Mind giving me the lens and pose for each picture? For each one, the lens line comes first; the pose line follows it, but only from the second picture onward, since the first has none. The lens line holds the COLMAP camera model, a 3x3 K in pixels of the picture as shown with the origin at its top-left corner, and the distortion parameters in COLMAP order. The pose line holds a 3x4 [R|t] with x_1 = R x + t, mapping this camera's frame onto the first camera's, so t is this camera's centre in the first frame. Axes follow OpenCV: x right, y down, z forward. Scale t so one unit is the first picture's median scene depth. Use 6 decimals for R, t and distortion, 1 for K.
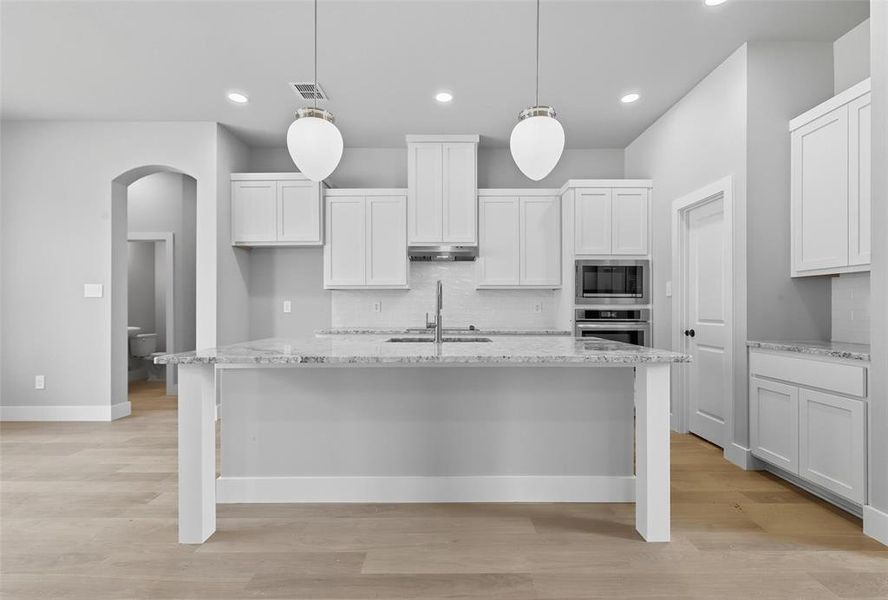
lens RADIAL K [[406.0, 0, 444.8], [0, 406.0, 306.3], [0, 0, 1]] dist [0.000864, 0.000295]
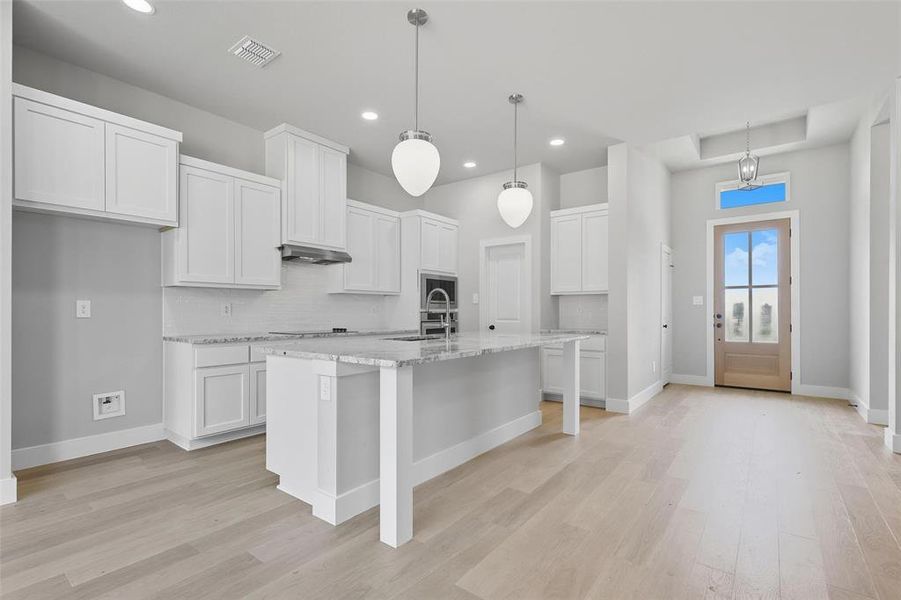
lens RADIAL K [[418.0, 0, 453.5], [0, 418.0, 309.3], [0, 0, 1]] dist [0.004678, 0.000288]
pose [[0.607667, 0.004066, 0.794182, -0.657314], [-0.005163, 0.999986, -0.001169, -0.000577], [-0.794175, -0.003389, 0.607679, 0.126379]]
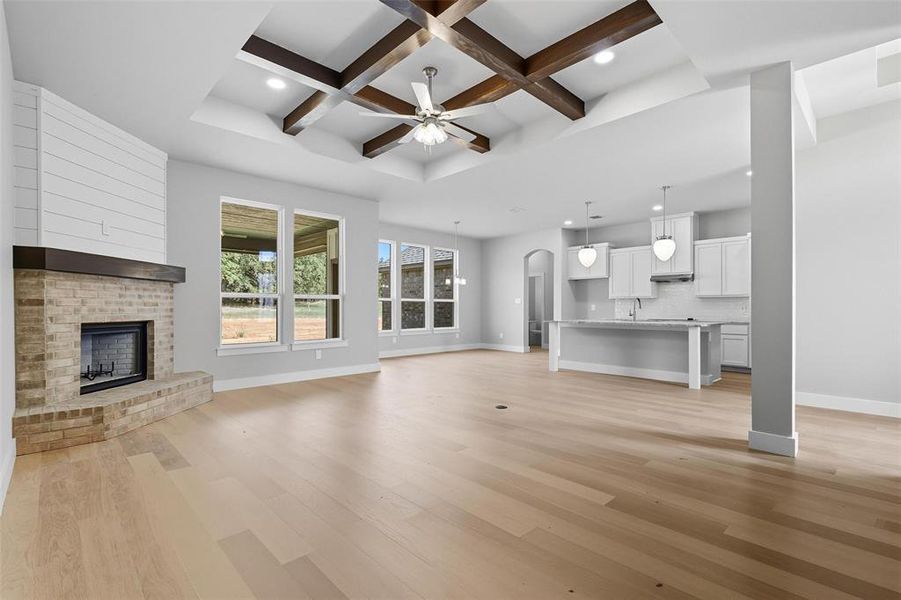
lens RADIAL K [[412.8, 0, 444.9], [0, 412.8, 303.5], [0, 0, 1]] dist [0.000568, -0.000035]
pose [[0.691245, -0.004391, -0.722607, 0.682330], [-0.000816, 0.999976, -0.006858, -0.004750], [0.722620, 0.005330, 0.691225, -1.110034]]
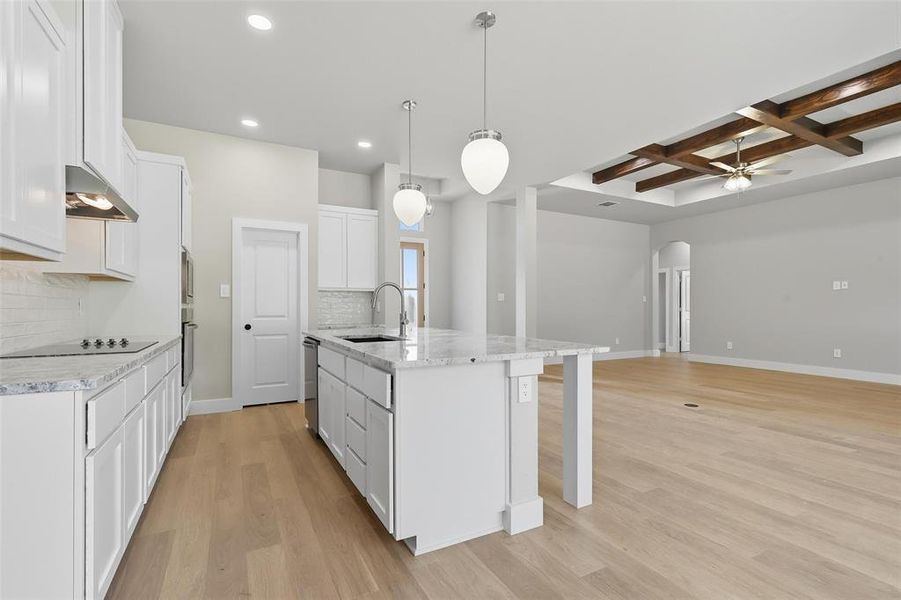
lens RADIAL K [[417.6, 0, 450.5], [0, 417.6, 300.0], [0, 0, 1]] dist [-0.000470, 0.000083]
pose [[-0.470034, 0.016496, 0.882494, -0.729062], [-0.001368, 0.999811, -0.019418, 0.004799], [-0.882647, -0.010334, -0.469922, 0.919060]]
